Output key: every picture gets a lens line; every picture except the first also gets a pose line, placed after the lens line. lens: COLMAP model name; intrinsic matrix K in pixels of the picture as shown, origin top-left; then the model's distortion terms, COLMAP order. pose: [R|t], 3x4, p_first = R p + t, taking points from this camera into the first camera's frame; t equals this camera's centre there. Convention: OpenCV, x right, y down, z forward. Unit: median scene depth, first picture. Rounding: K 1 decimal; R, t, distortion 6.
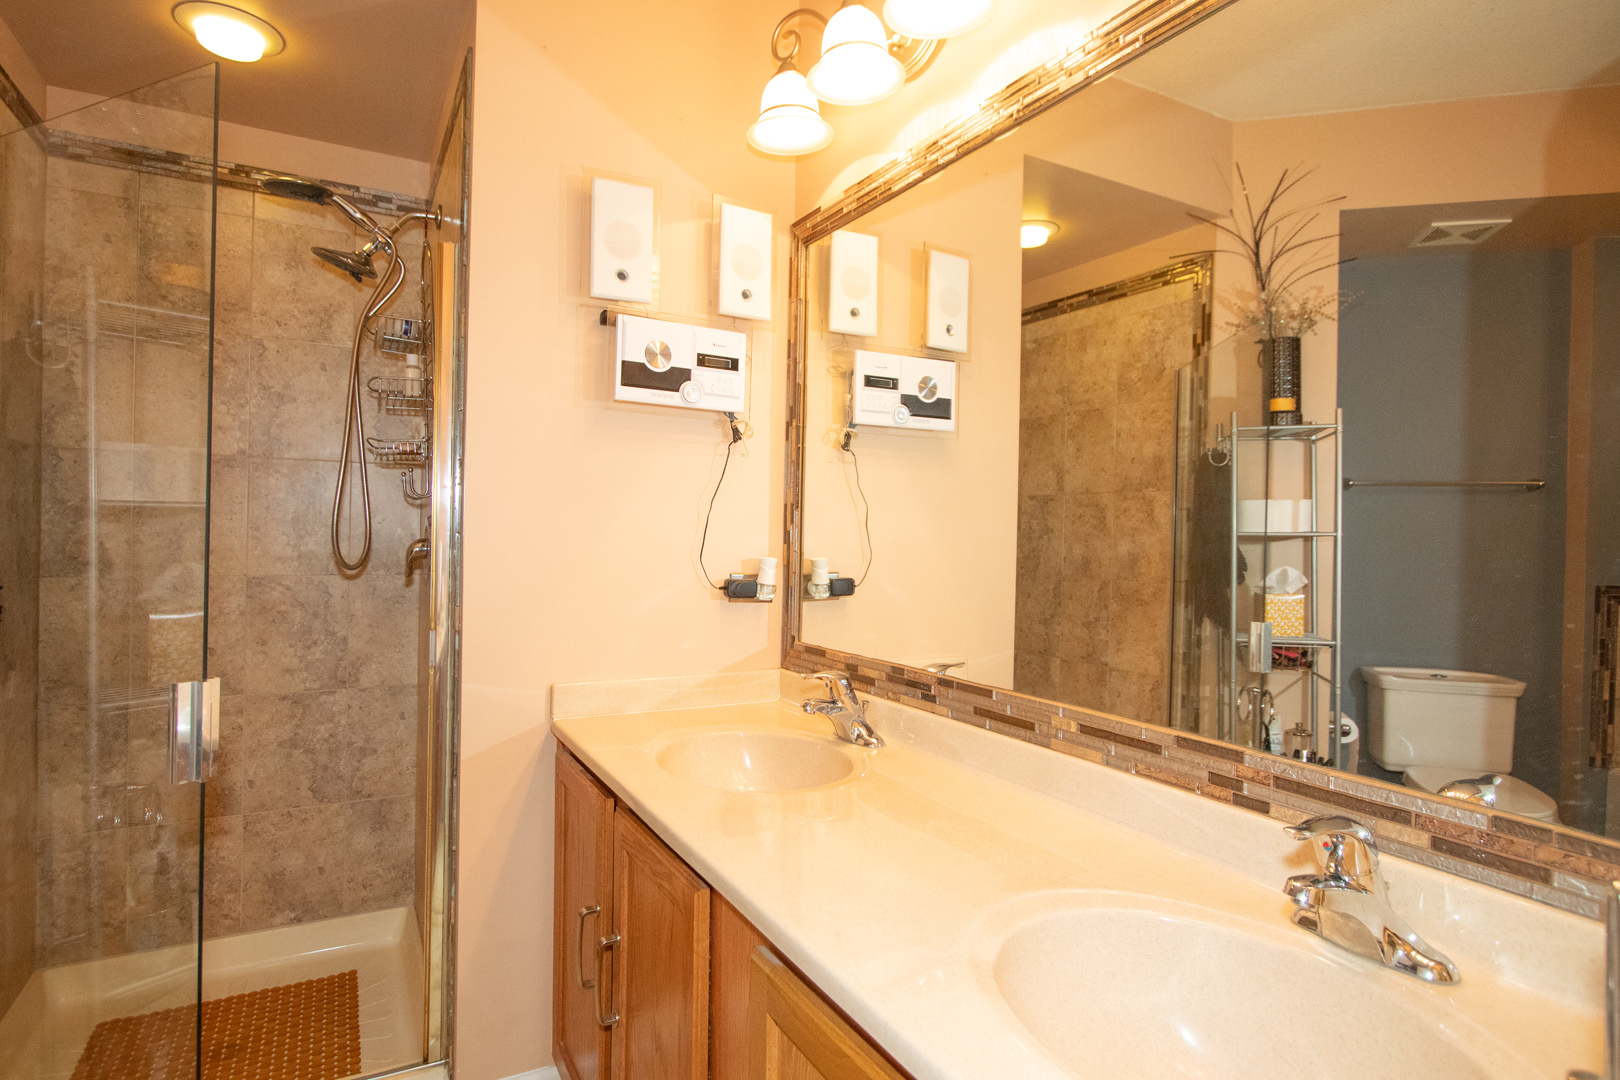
lens RADIAL K [[835.5, 0, 809.1], [0, 835.5, 540.4], [0, 0, 1]] dist [-0.005072, 0.000407]
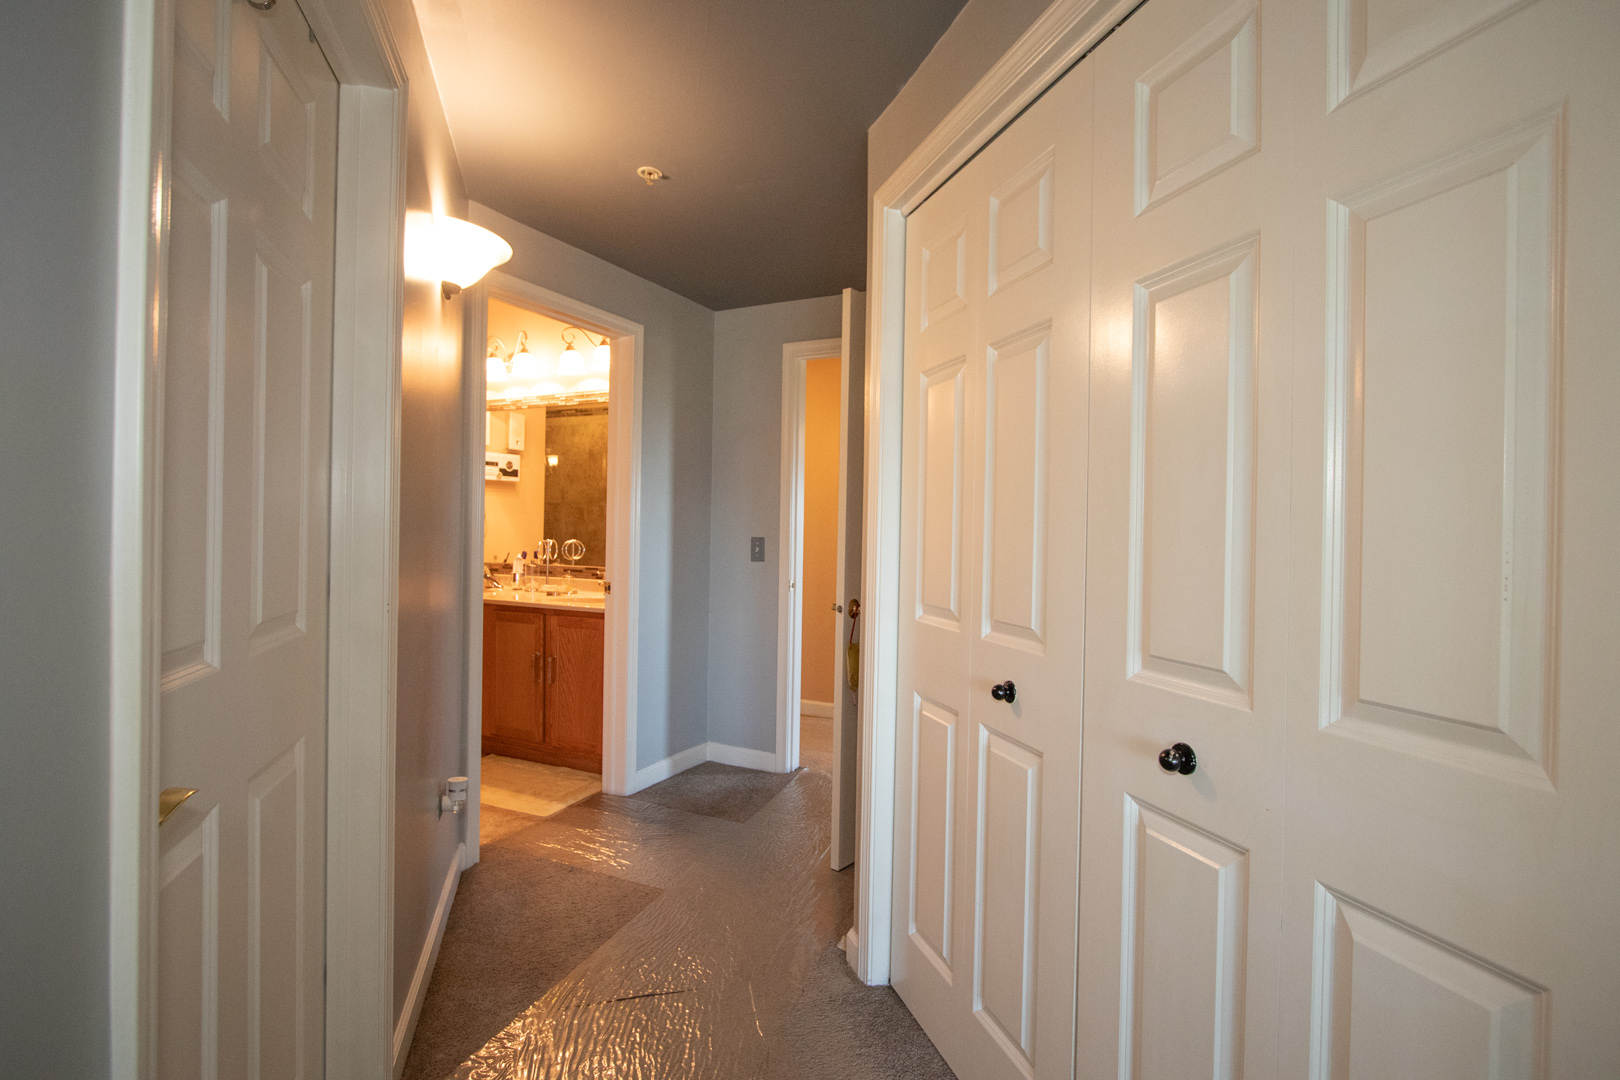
lens RADIAL K [[748.6, 0, 804.1], [0, 748.6, 535.9], [0, 0, 1]] dist [-0.012157, 0.000554]
pose [[0.828928, -0.007130, 0.559310, -0.403983], [-0.000663, 0.999906, 0.013729, 0.003871], [-0.559355, -0.011751, 0.828845, -1.458166]]
